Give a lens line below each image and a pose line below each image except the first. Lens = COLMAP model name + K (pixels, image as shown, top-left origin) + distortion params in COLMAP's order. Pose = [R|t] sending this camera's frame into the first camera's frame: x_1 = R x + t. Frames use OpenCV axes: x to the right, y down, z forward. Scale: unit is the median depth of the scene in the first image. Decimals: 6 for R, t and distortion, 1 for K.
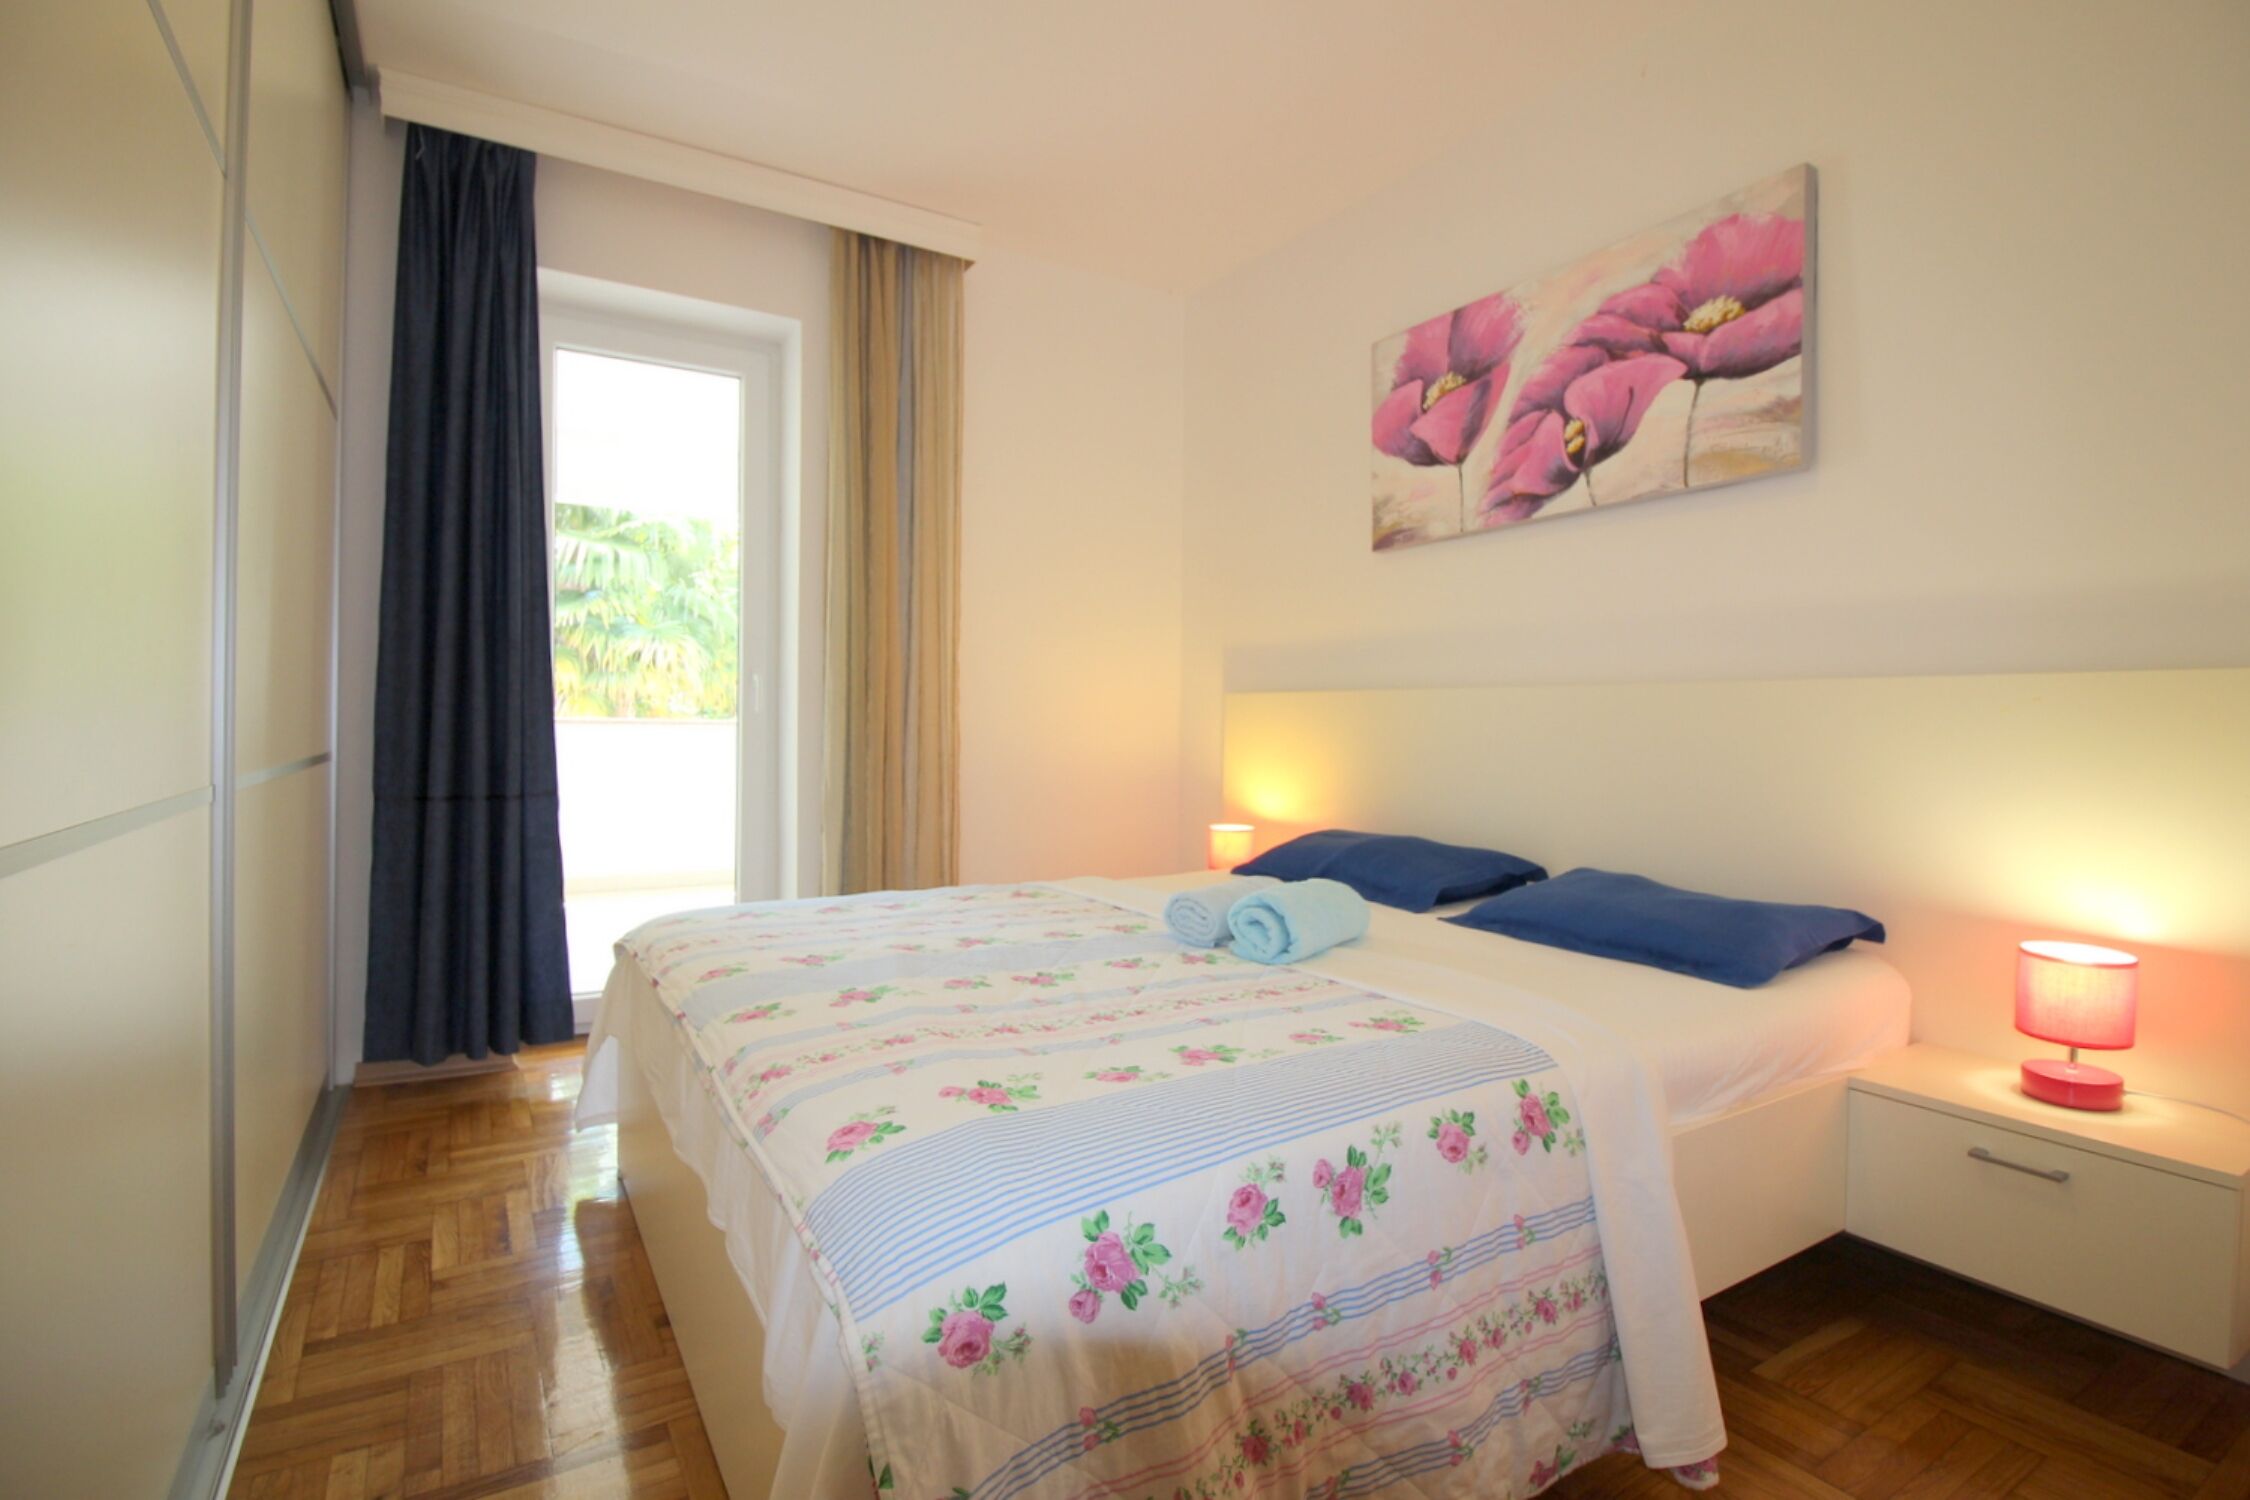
lens RADIAL K [[1067.4, 0, 1143.0], [0, 1067.4, 738.4], [0, 0, 1]] dist [-0.014029, -0.005562]
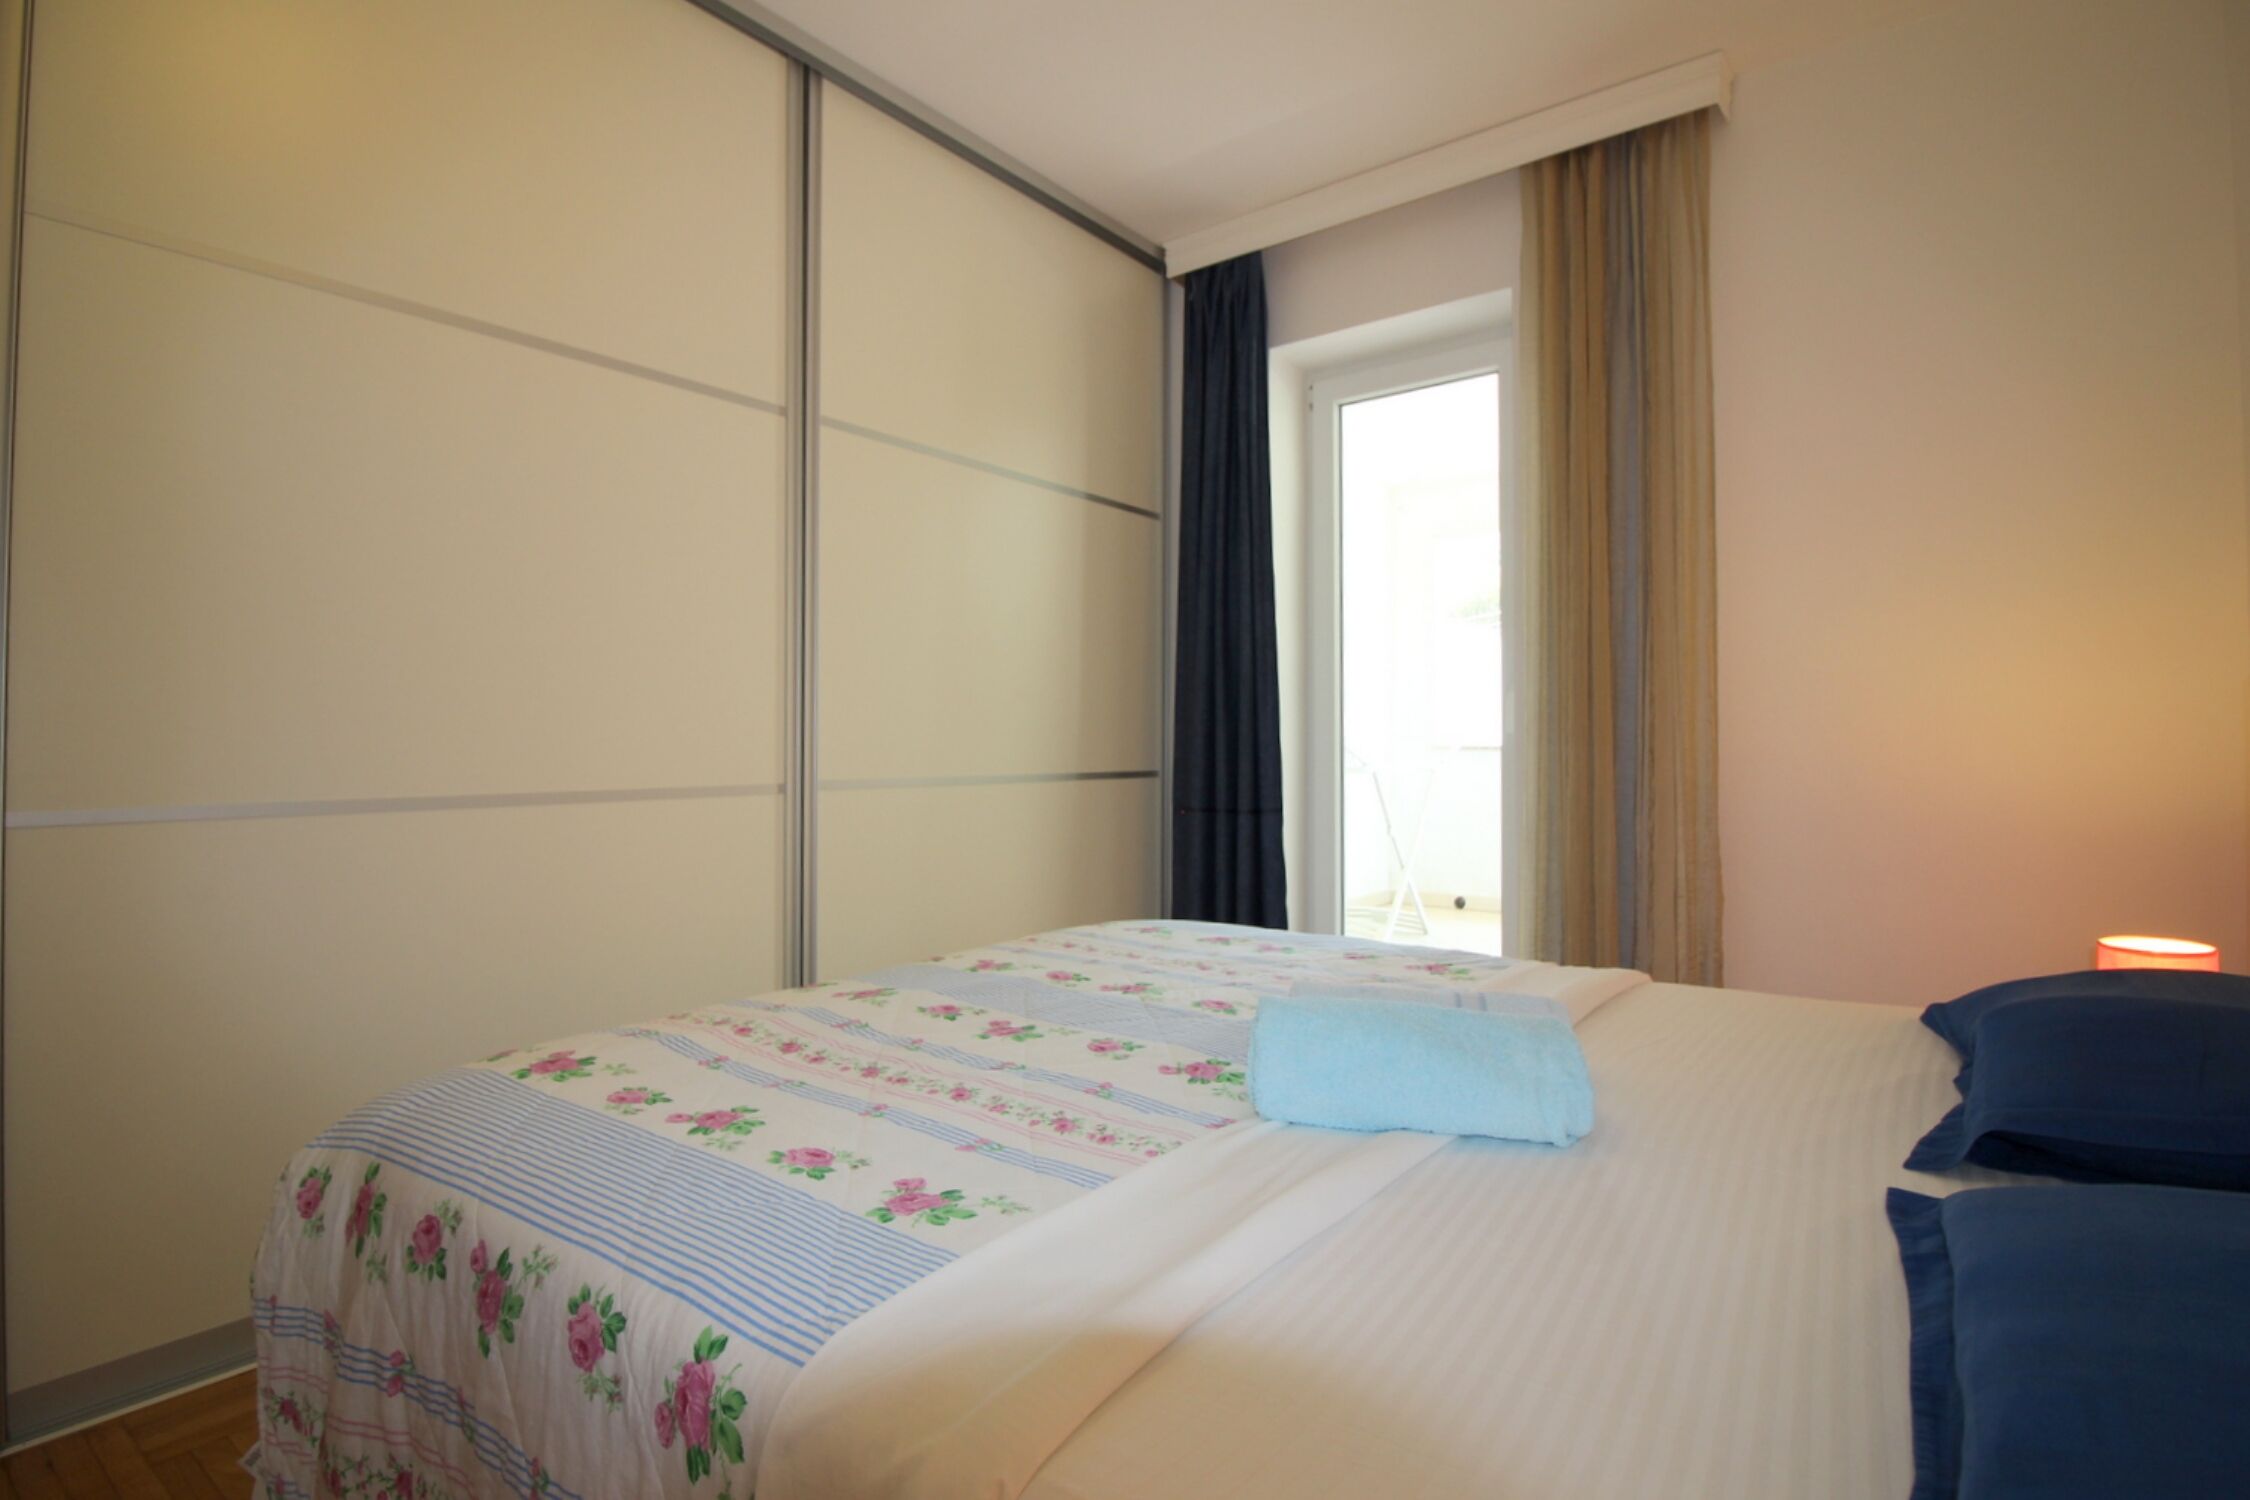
lens RADIAL K [[1067.4, 0, 1136.5], [0, 1067.4, 752.3], [0, 0, 1]] dist [-0.014029, -0.005562]
pose [[0.365508, -0.011408, -0.930738, 0.735174], [-0.001382, 0.999917, -0.012798, 0.009650], [0.930807, 0.005964, 0.365462, 0.752259]]
